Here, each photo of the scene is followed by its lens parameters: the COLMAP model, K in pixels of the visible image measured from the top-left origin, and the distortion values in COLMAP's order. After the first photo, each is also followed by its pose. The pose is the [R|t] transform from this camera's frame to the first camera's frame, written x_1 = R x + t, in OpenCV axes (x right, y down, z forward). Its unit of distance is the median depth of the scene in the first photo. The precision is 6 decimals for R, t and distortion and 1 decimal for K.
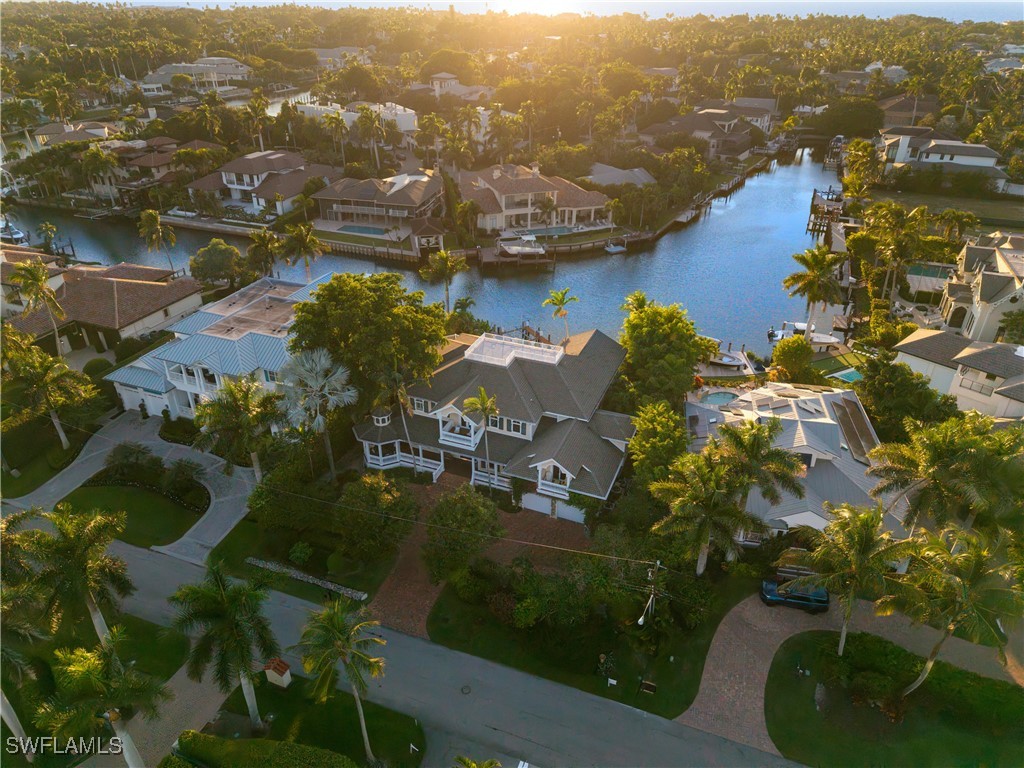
lens RADIAL K [[688.7, 0, 512.0], [0, 688.7, 384.0], [0, 0, 1]] dist [0.071466, -0.065860]
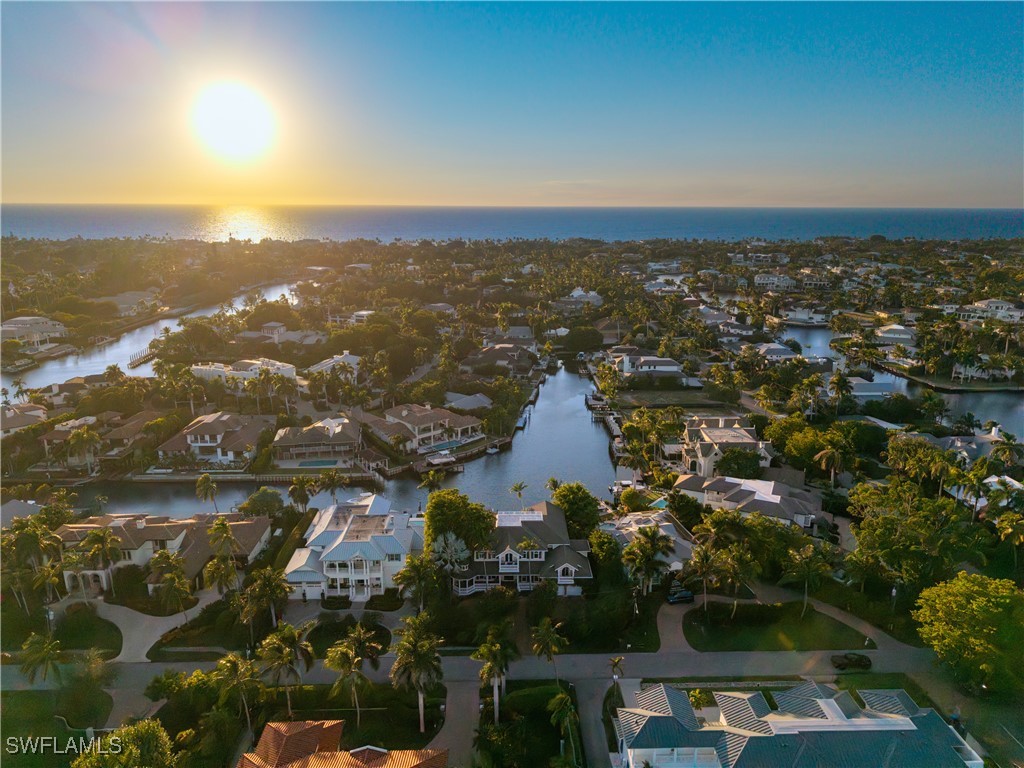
lens RADIAL K [[702.3, 0, 512.0], [0, 702.3, 384.0], [0, 0, 1]] dist [0.127522, -0.357588]
pose [[0.923229, -0.104981, 0.369631, -0.509014], [0.194917, 0.956953, -0.215054, 0.010141], [-0.331143, 0.270592, 0.903949, -0.639732]]
